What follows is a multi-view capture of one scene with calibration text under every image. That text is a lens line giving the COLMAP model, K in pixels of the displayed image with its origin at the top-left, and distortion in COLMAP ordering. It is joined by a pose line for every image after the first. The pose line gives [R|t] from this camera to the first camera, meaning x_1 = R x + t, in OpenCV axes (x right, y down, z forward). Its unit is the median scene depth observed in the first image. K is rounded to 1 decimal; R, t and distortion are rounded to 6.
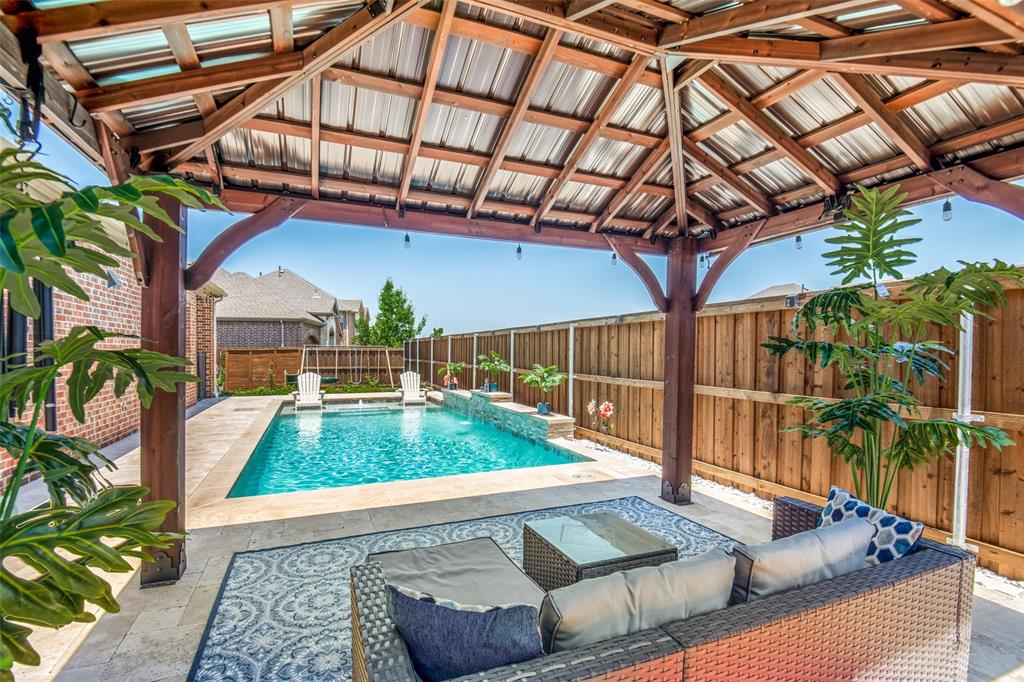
lens RADIAL K [[477.8, 0, 509.3], [0, 477.8, 350.5], [0, 0, 1]] dist [-0.001842, -0.004985]
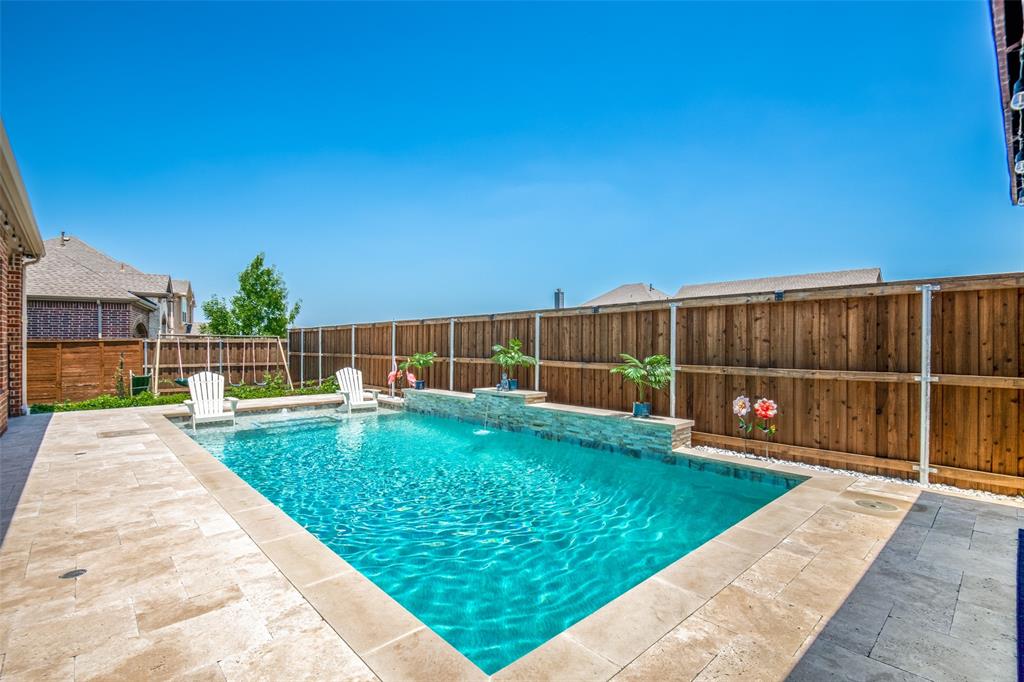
lens RADIAL K [[477.8, 0, 513.6], [0, 477.8, 342.0], [0, 0, 1]] dist [-0.001842, -0.004985]
pose [[0.938996, -0.001257, 0.343927, -0.239170], [0.003212, 0.999982, -0.005117, 0.007489], [-0.343914, 0.005909, 0.938983, 0.197253]]
